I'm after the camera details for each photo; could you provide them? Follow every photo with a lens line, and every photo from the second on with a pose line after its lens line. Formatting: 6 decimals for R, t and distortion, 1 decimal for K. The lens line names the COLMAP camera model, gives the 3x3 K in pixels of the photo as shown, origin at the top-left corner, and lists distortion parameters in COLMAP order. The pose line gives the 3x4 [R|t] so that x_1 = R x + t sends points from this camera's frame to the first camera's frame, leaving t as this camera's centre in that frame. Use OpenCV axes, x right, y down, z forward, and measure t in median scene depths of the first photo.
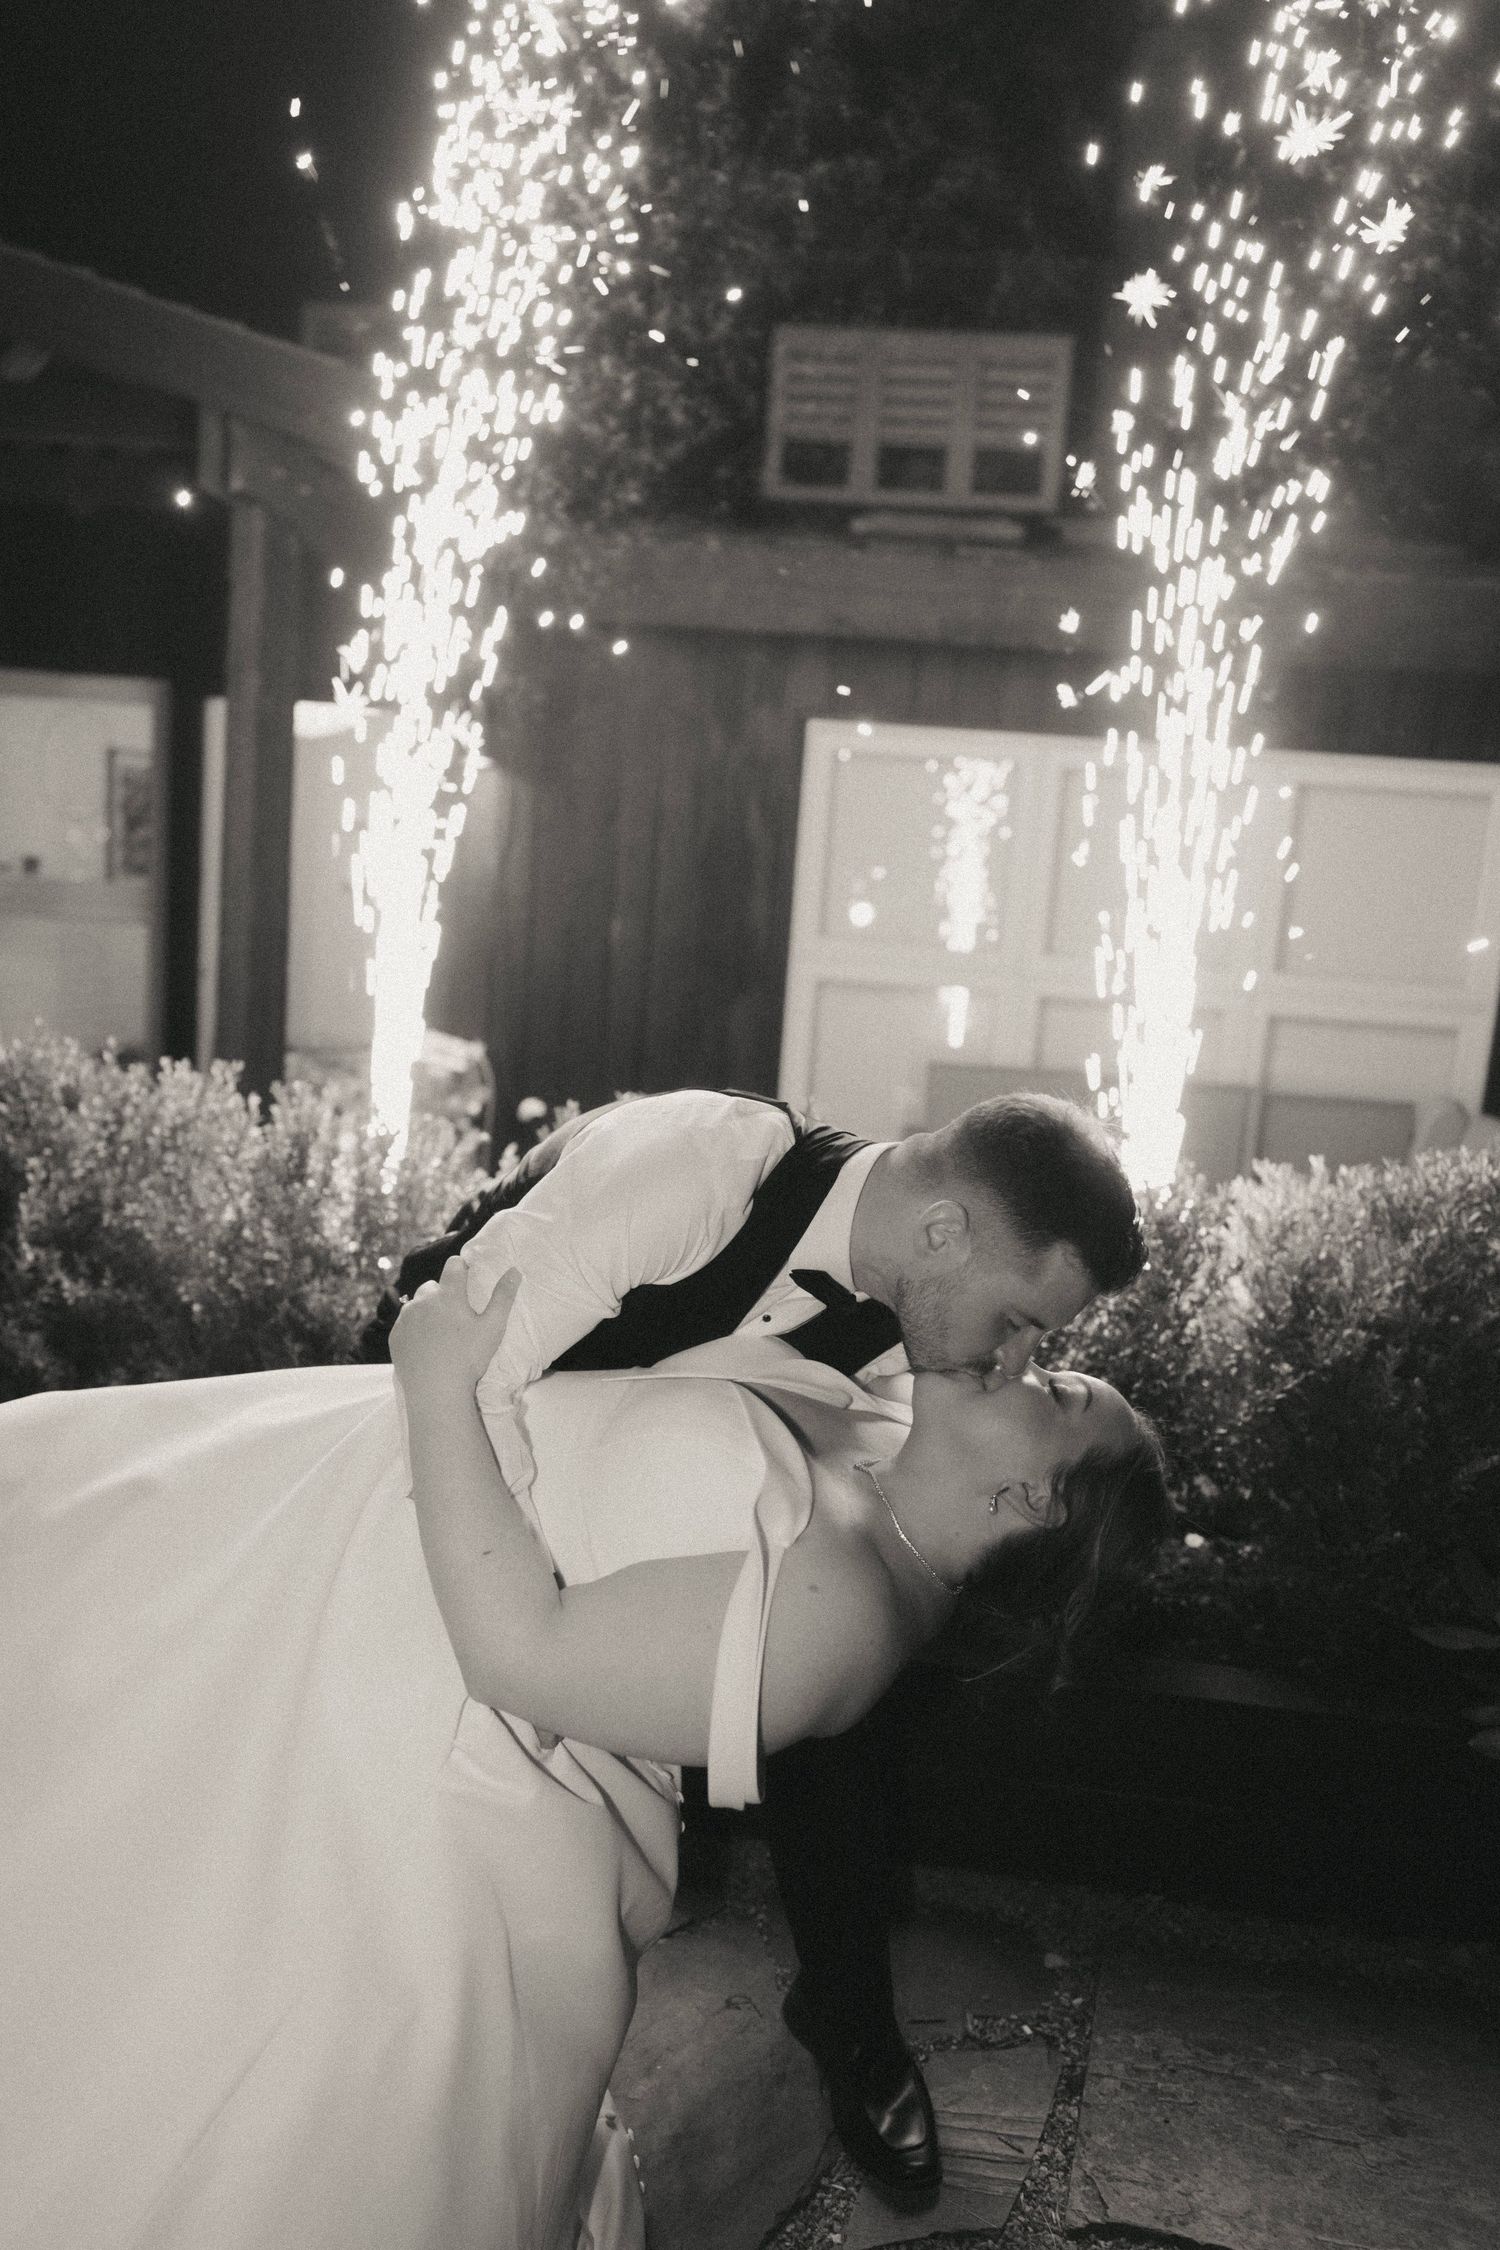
lens RADIAL K [[1570.6, 0, 729.1], [0, 1570.6, 1130.5], [0, 0, 1]] dist [-0.006867, 0.001964]
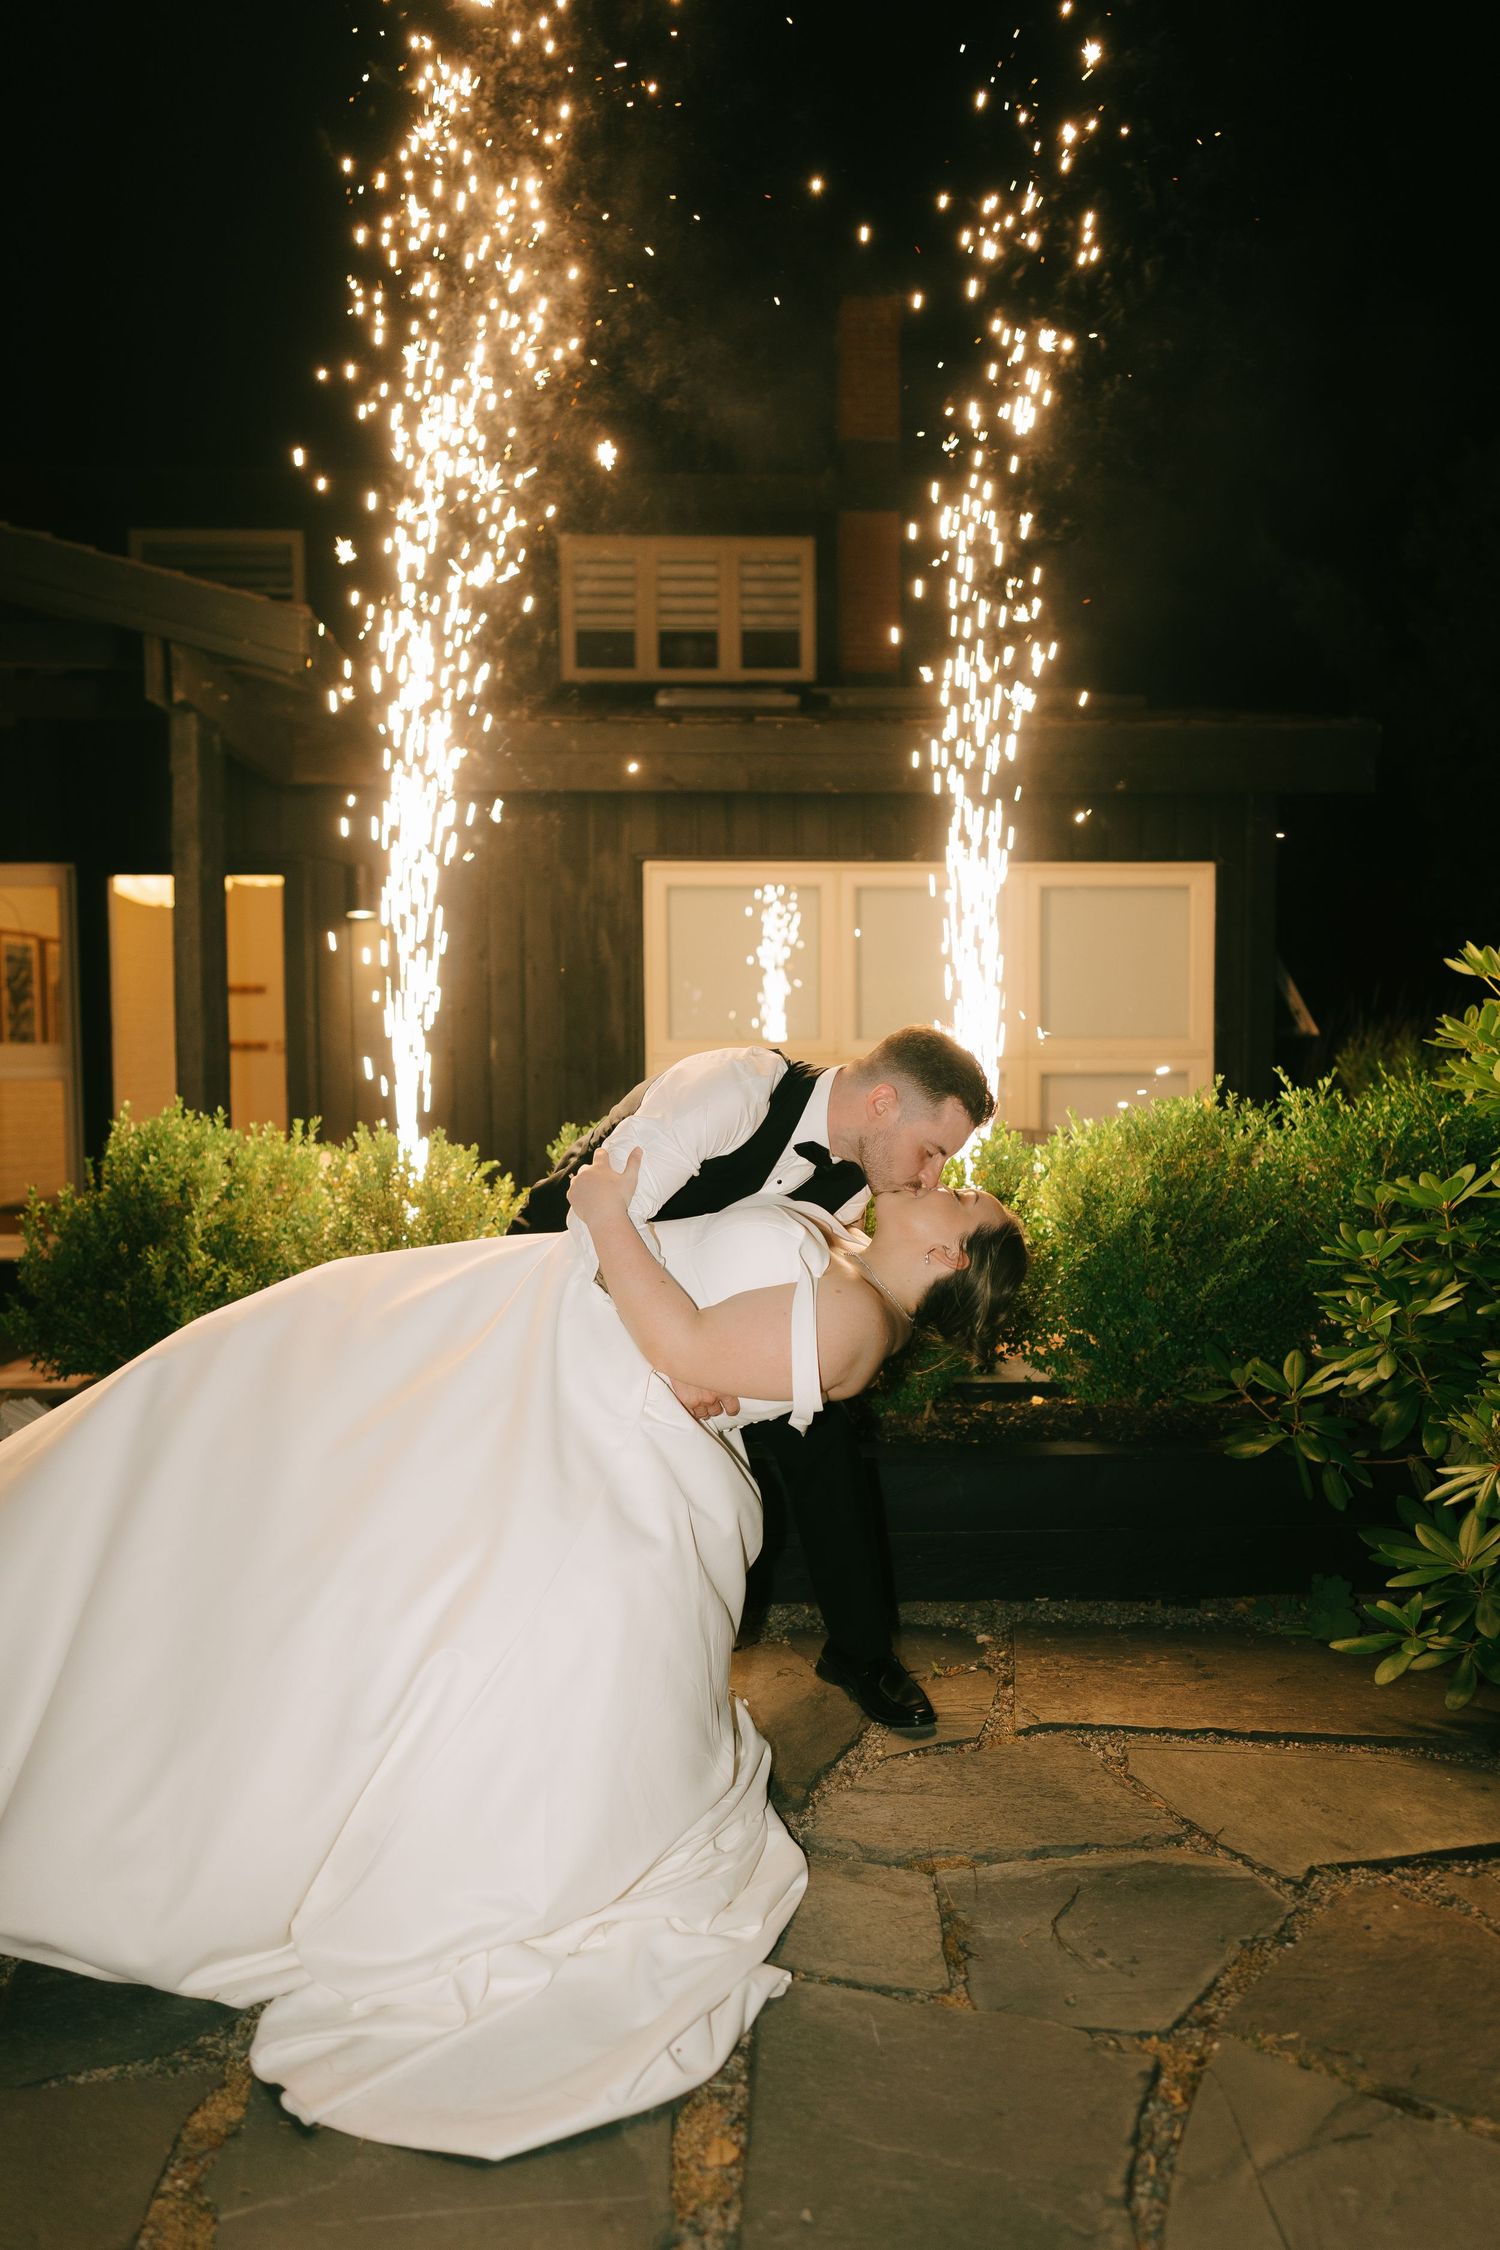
lens RADIAL K [[1521.5, 0, 750.0], [0, 1521.5, 1125.0], [0, 0, 1]] dist [-0.007752, -0.001505]
pose [[0.985687, -0.086725, 0.144567, -0.164030], [0.099708, 0.991370, -0.085114, 0.134633], [-0.135938, 0.098311, 0.985828, -0.409981]]
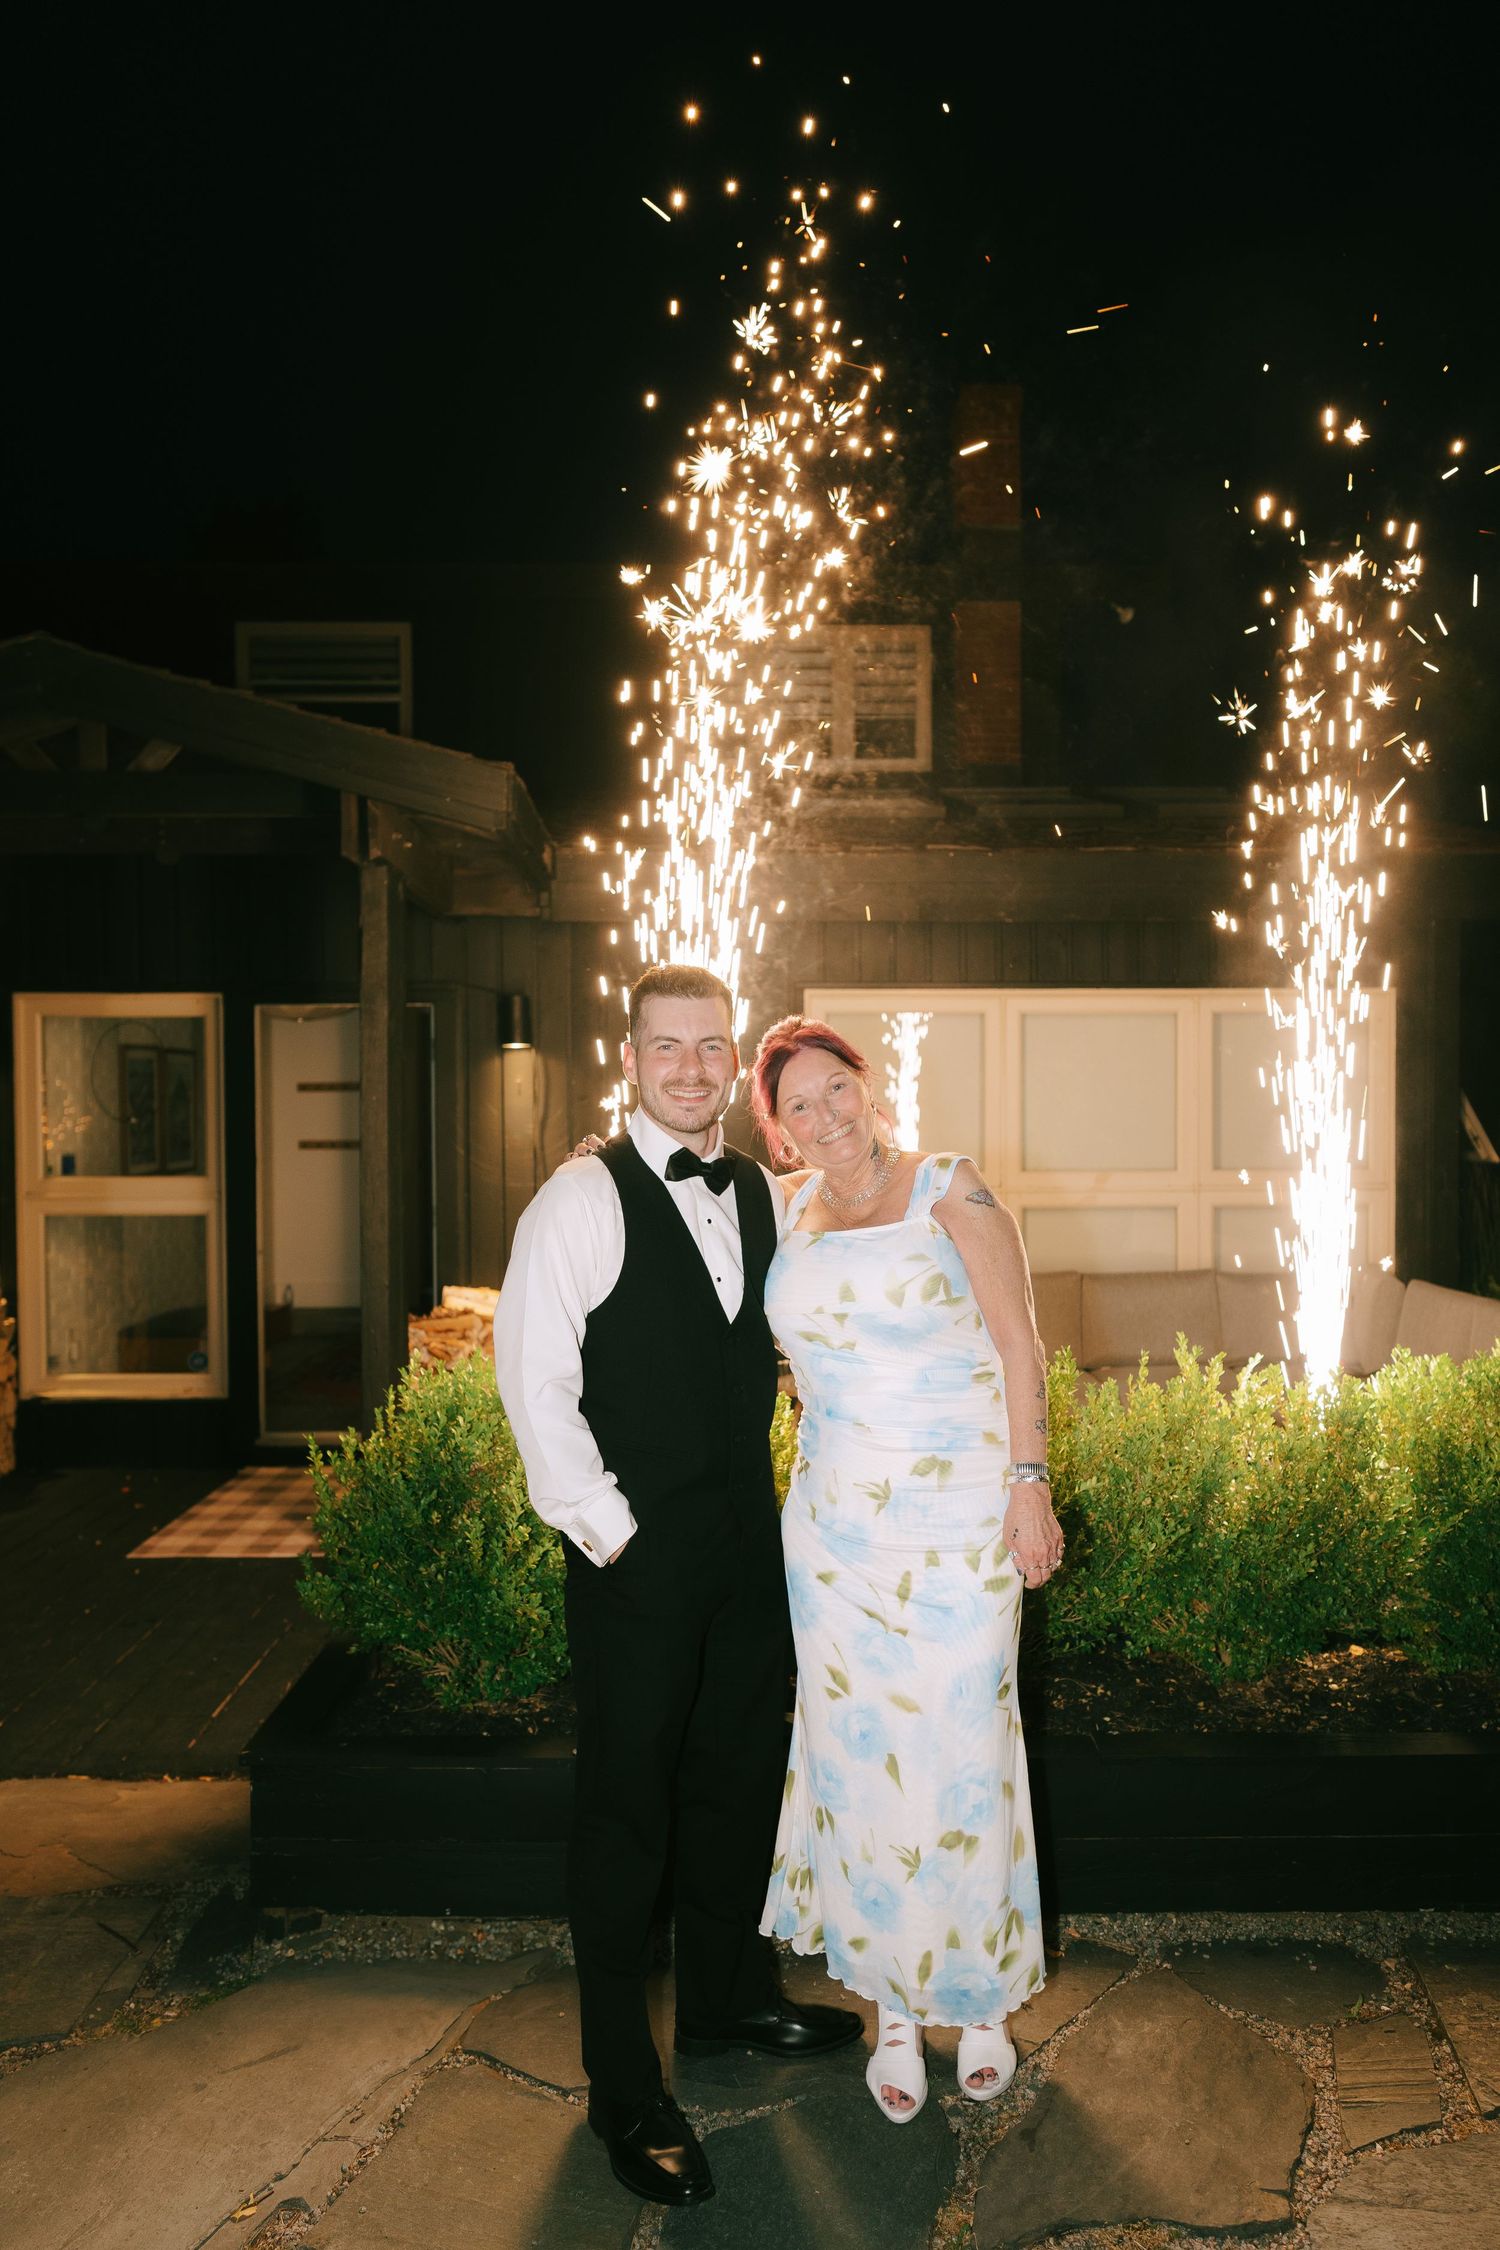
lens RADIAL K [[1554.7, 0, 759.9], [0, 1554.7, 1128.1], [0, 0, 1]] dist [-0.001189, 0.000867]
pose [[0.988275, -0.083414, 0.127882, -0.417068], [0.098184, 0.988627, -0.113911, -0.094018], [-0.116926, 0.125132, 0.985226, -0.364481]]
